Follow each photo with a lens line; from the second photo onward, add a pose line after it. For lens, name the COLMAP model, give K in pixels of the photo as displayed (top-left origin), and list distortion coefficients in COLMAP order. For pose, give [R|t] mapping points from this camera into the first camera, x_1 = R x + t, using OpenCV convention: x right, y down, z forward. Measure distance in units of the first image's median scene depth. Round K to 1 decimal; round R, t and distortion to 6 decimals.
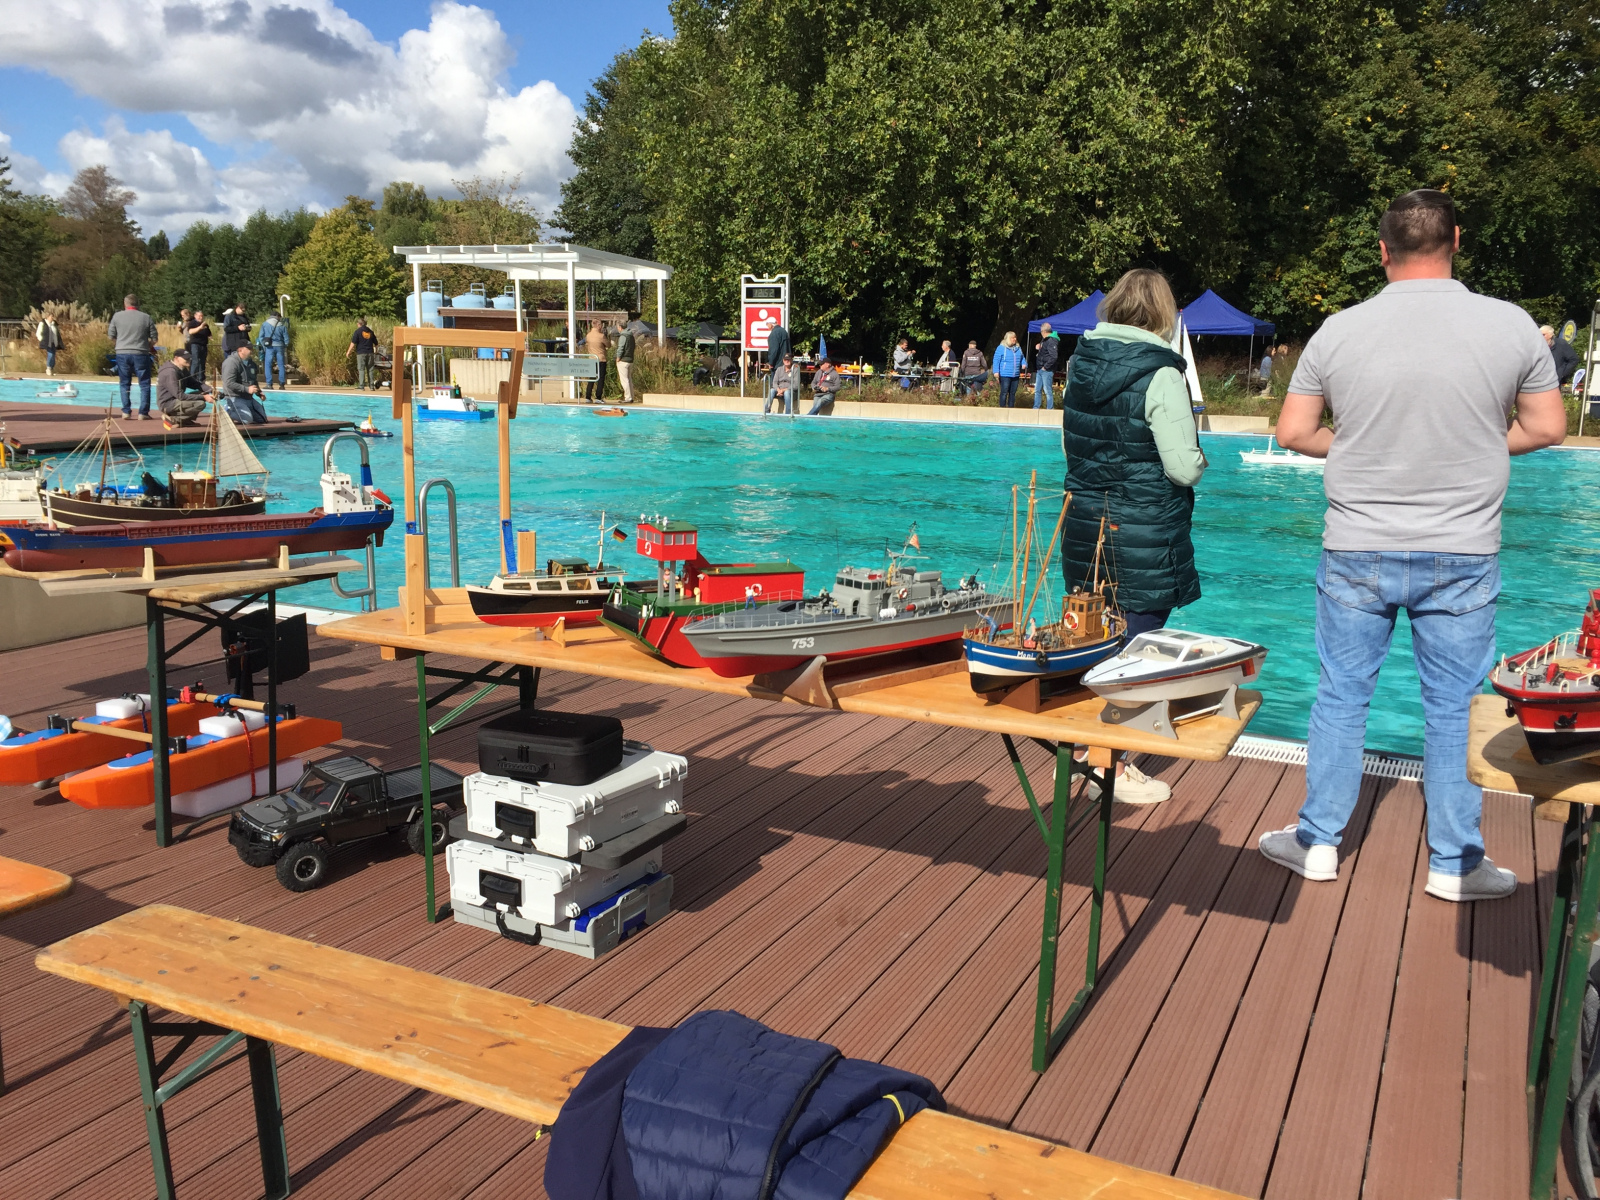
lens RADIAL K [[1409.2, 0, 789.4], [0, 1409.2, 603.4], [0, 0, 1]] dist [0.114375, -0.149057]
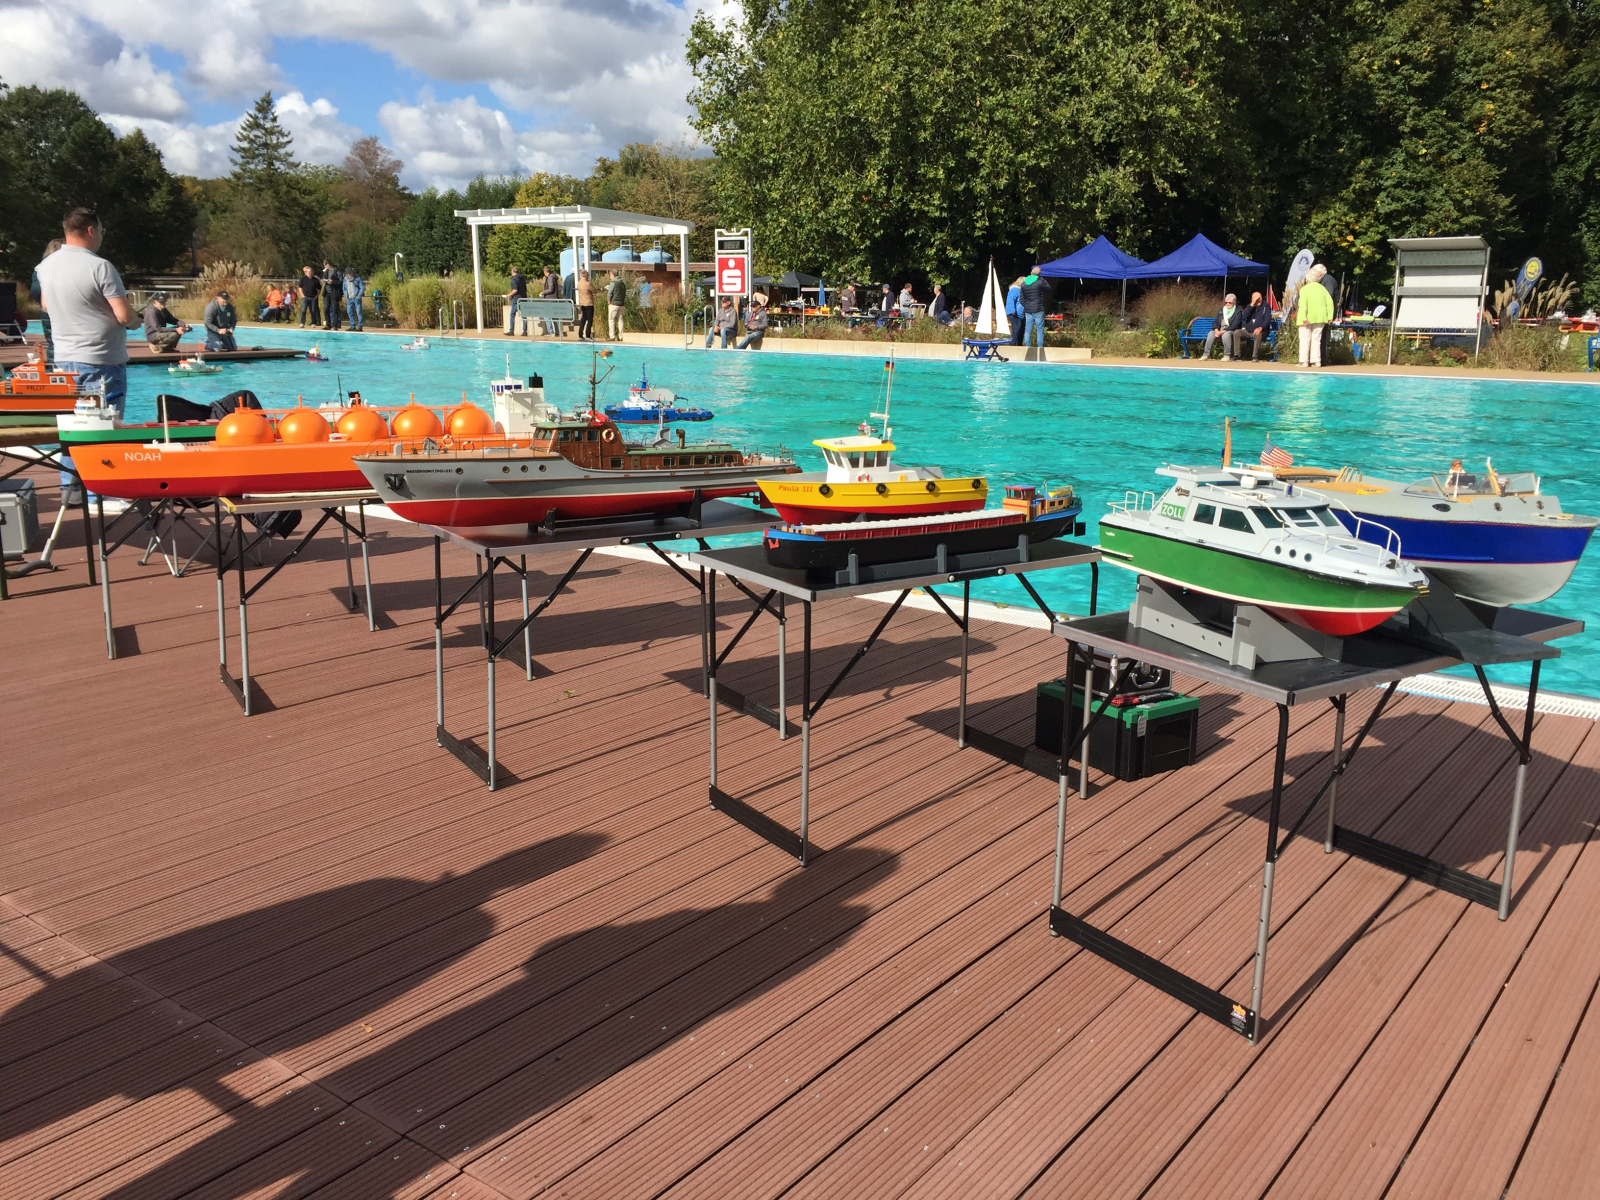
lens RADIAL K [[1409.2, 0, 788.1], [0, 1409.2, 589.9], [0, 0, 1]] dist [0.114375, -0.149057]
pose [[0.981786, 0.028718, -0.187807, 0.193847], [-0.024089, 0.999348, 0.026886, 0.023198], [0.188457, -0.021872, 0.981838, -0.102966]]
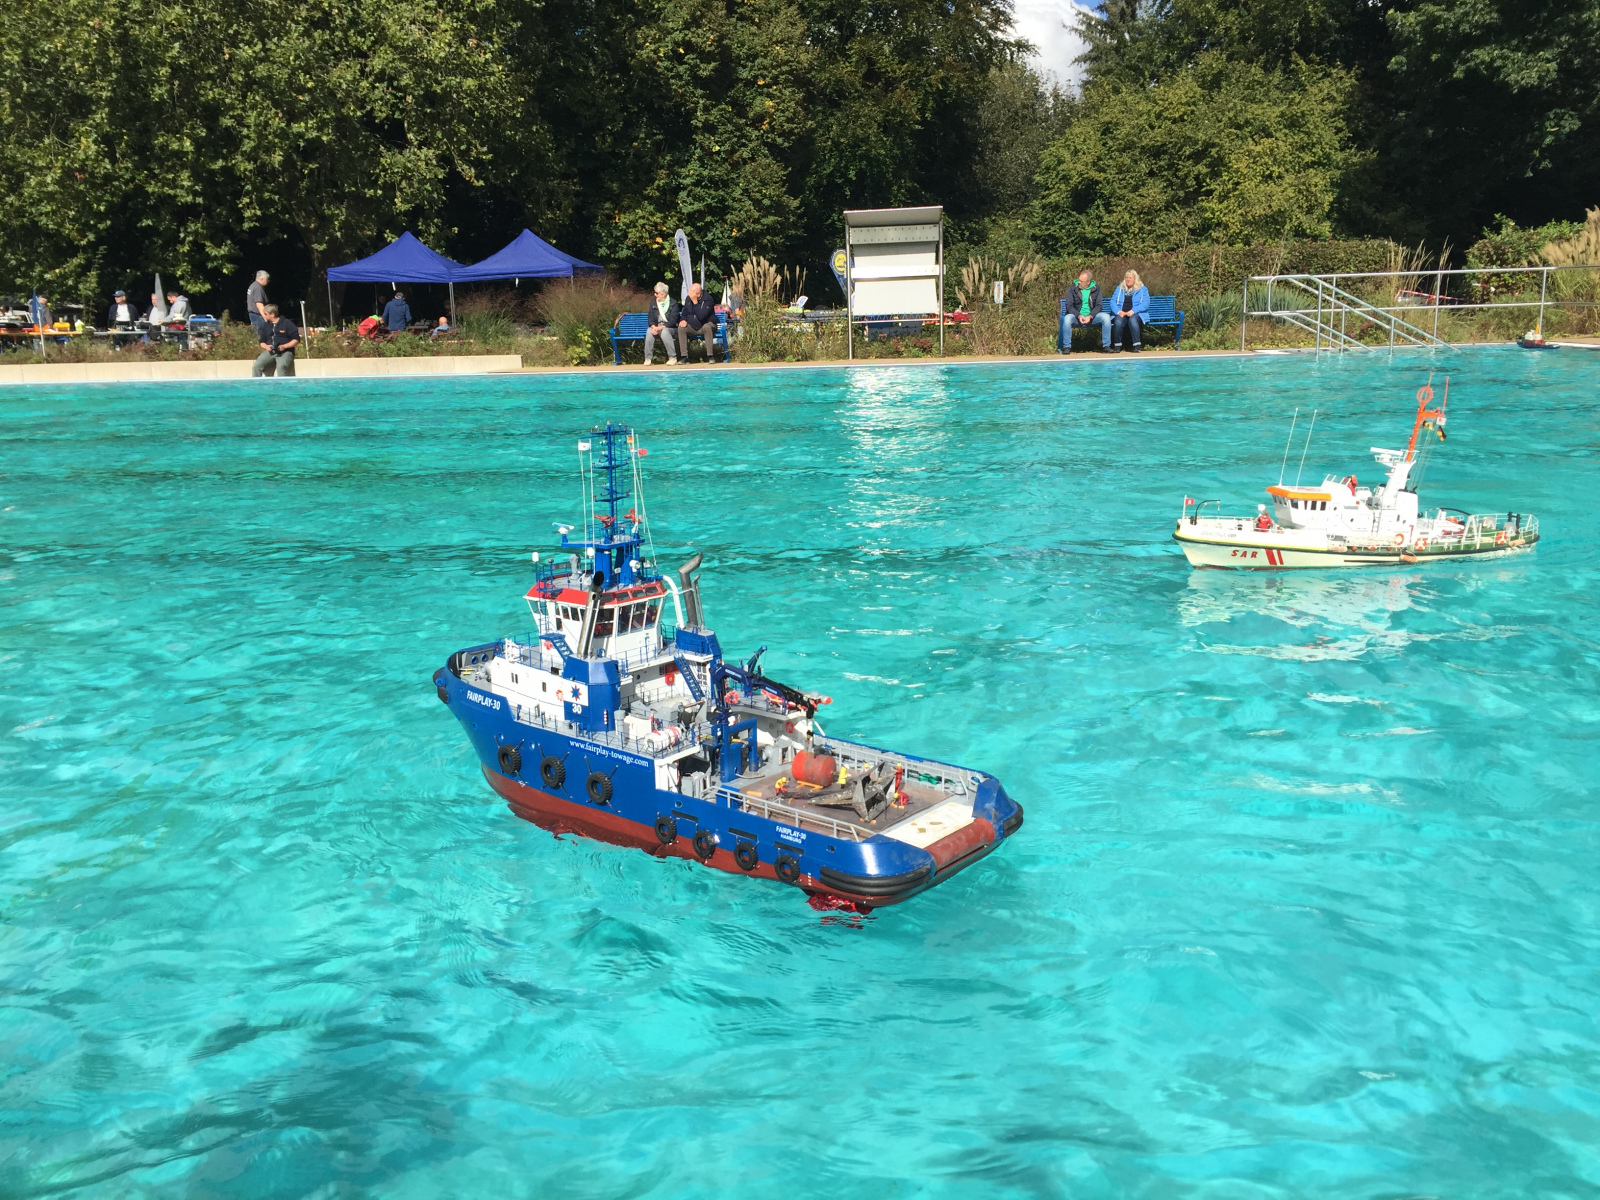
lens RADIAL K [[1409.2, 0, 796.2], [0, 1409.2, 604.6], [0, 0, 1]] dist [0.114375, -0.149057]
pose [[0.930507, -0.117494, 0.346916, 0.106882], [0.110821, 0.993071, 0.039089, 0.002775], [-0.349105, 0.002073, 0.937081, 0.083863]]
